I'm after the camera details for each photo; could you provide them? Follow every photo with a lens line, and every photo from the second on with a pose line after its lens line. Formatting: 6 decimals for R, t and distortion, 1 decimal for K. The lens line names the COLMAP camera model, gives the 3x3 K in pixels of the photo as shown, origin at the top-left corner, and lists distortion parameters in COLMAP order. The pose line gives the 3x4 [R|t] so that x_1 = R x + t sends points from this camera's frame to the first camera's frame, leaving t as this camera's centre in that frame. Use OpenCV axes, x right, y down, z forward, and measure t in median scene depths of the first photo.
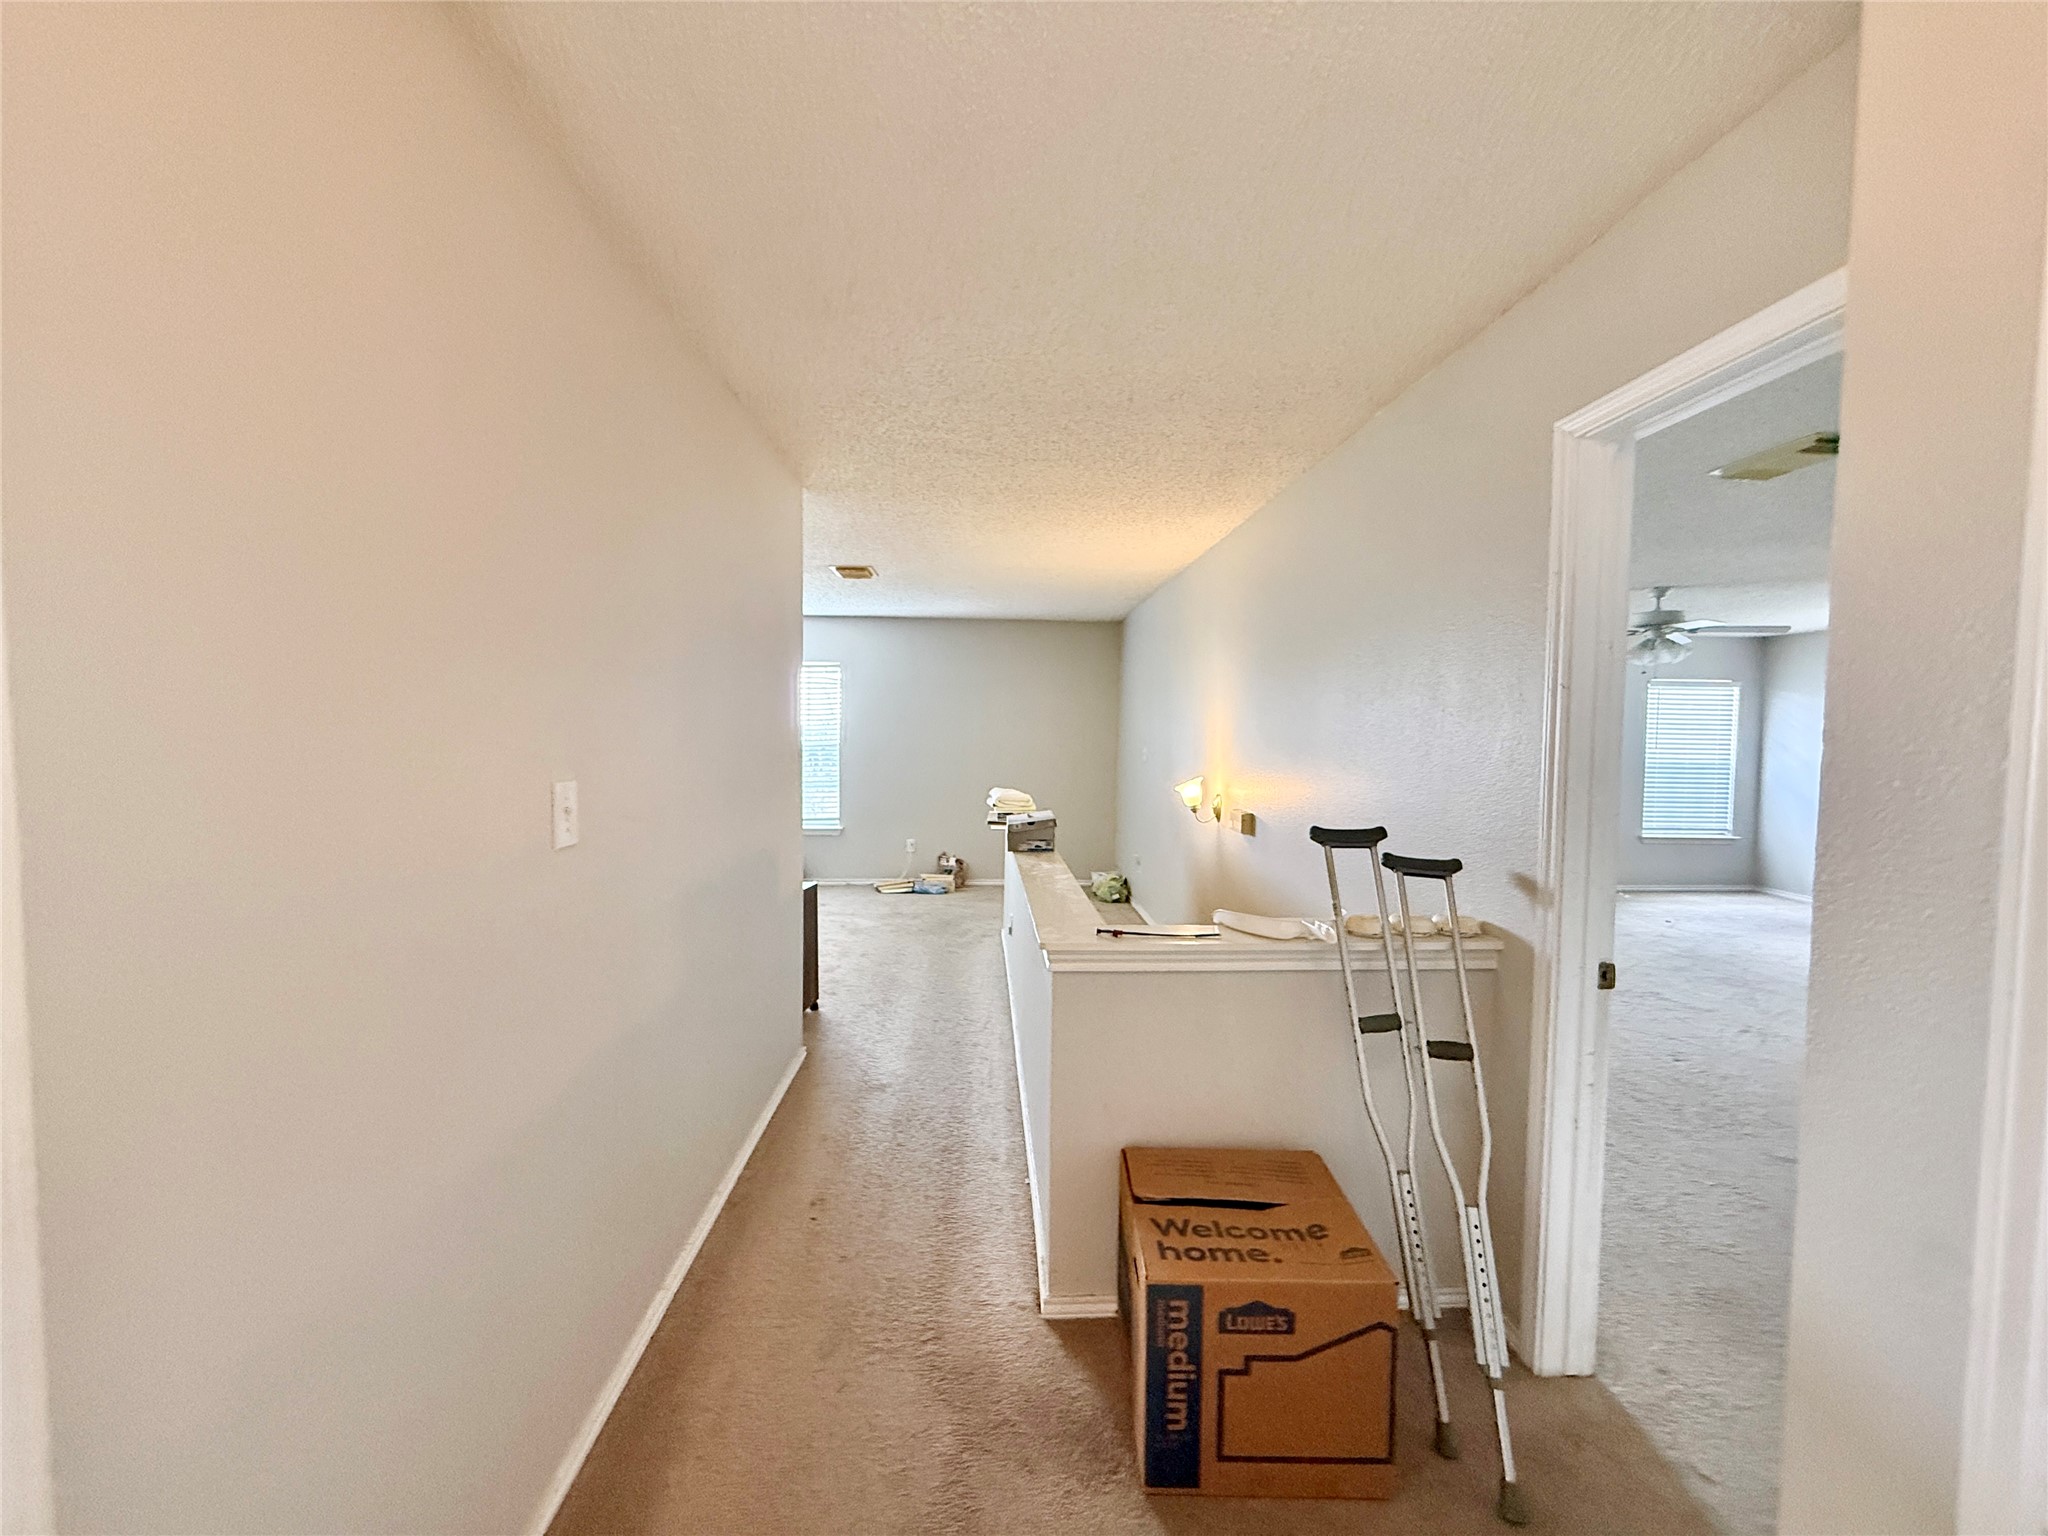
lens RADIAL K [[815.1, 0, 1025.9], [0, 815.1, 768.4], [0, 0, 1]] dist [0.000377, 0.000311]
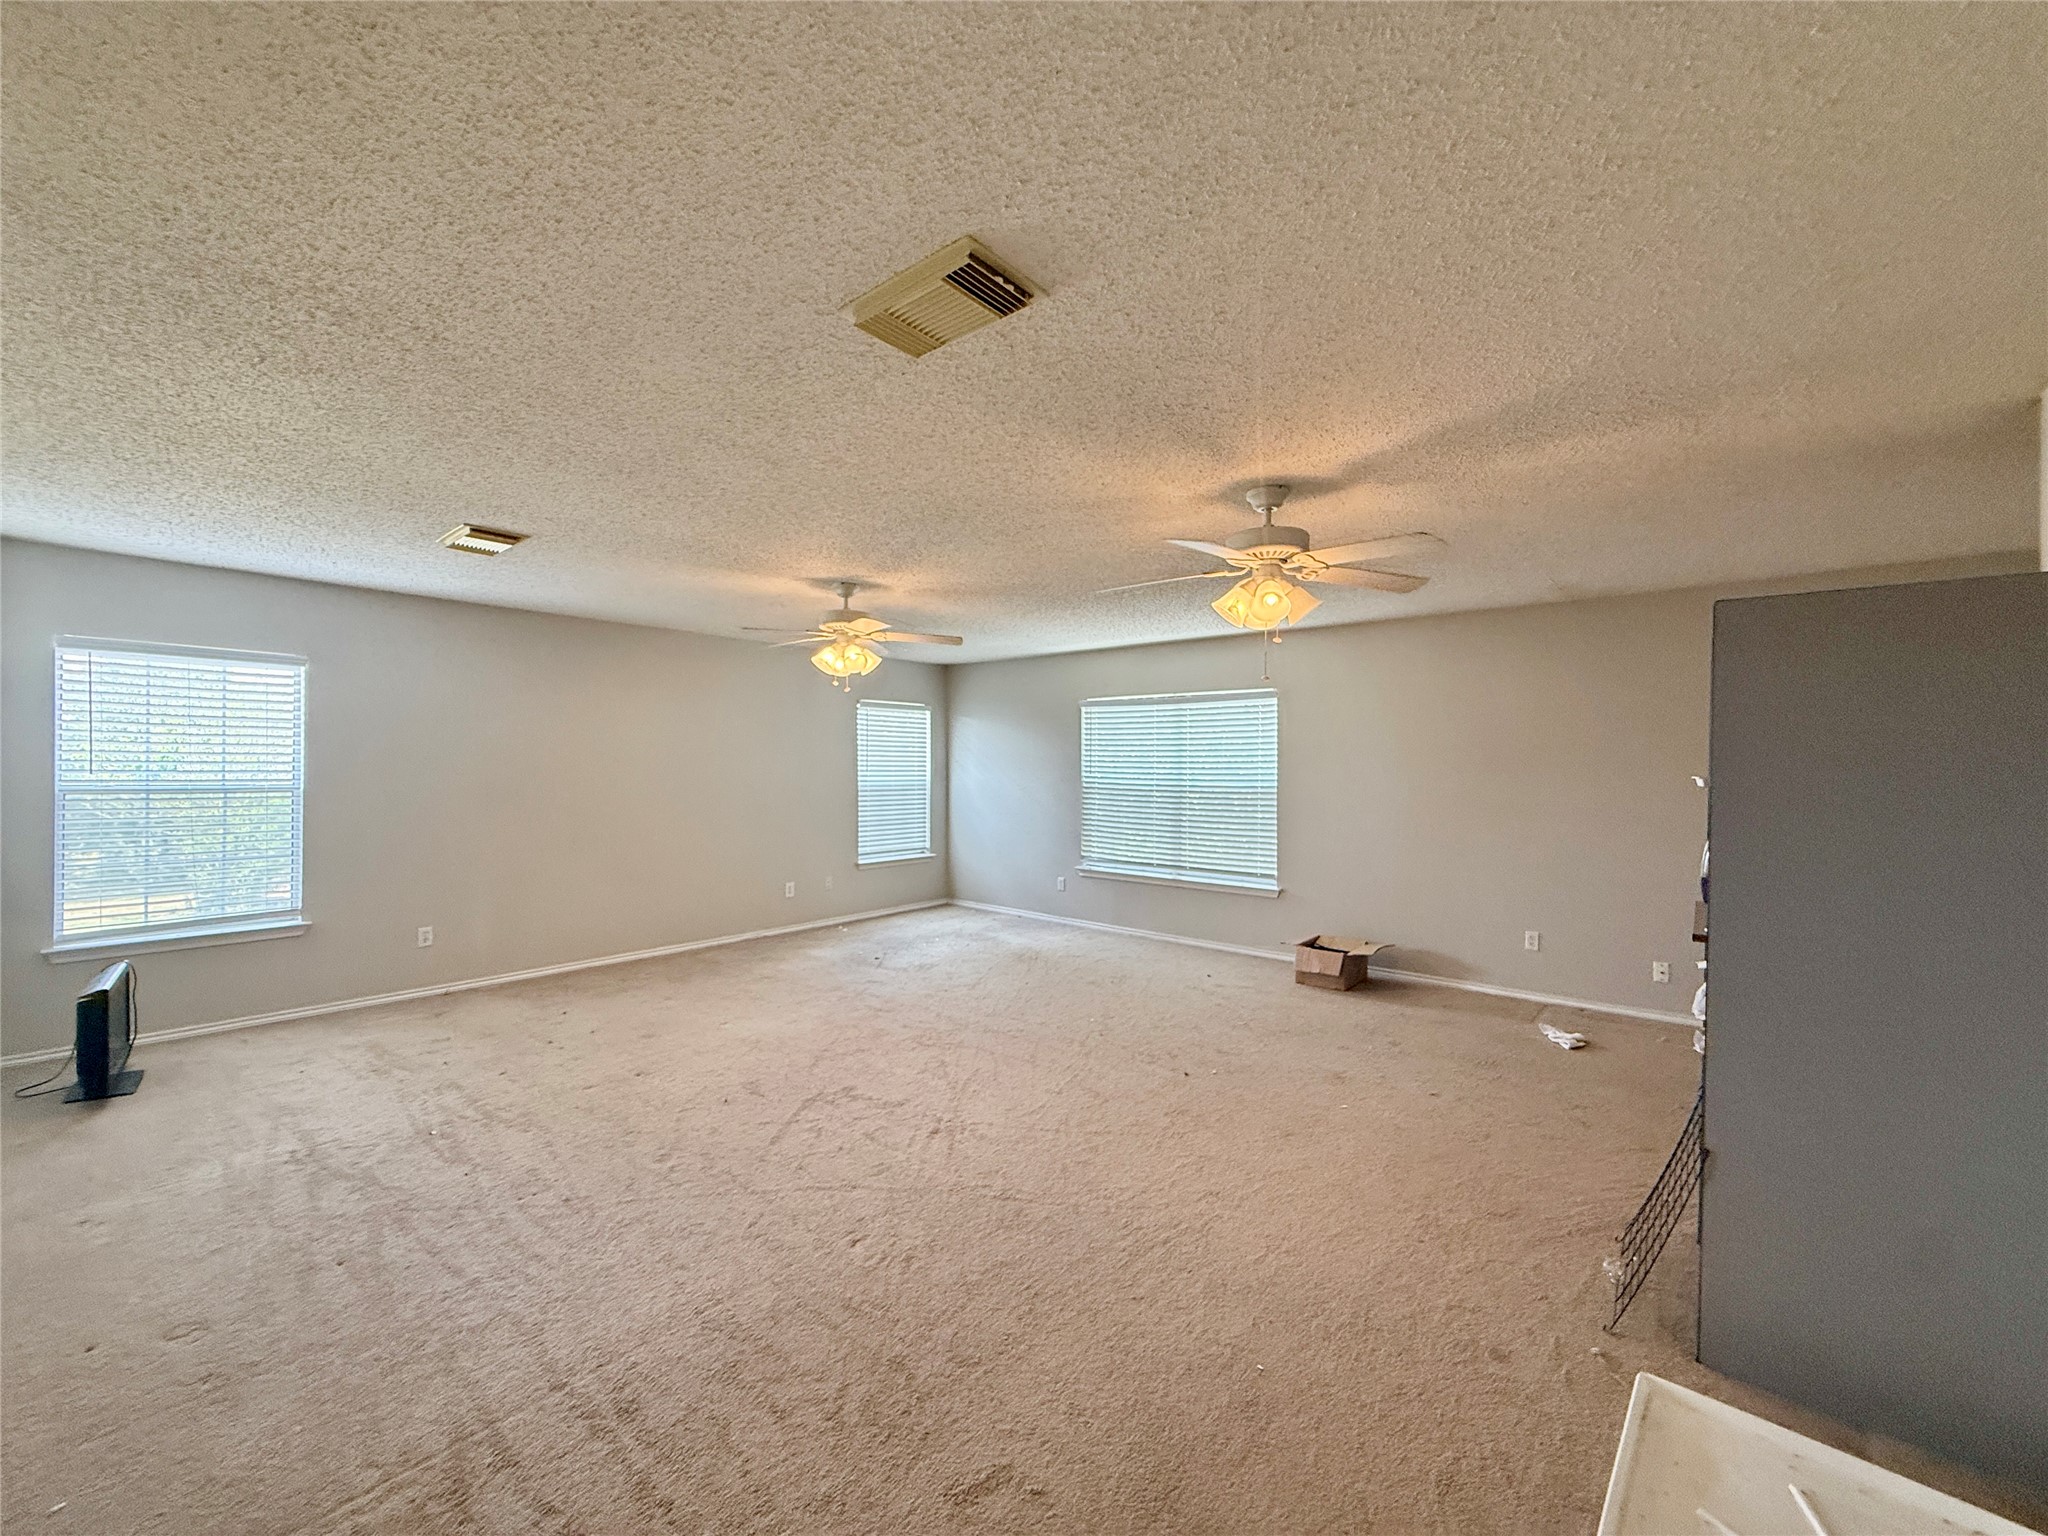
lens RADIAL K [[815.1, 0, 1014.3], [0, 815.1, 760.1], [0, 0, 1]] dist [0.000377, 0.000311]
pose [[0.692415, -0.009827, 0.721433, 0.204603], [0.037874, 0.999024, -0.022743, -0.009067], [-0.720505, 0.043071, 0.692111, 0.211905]]
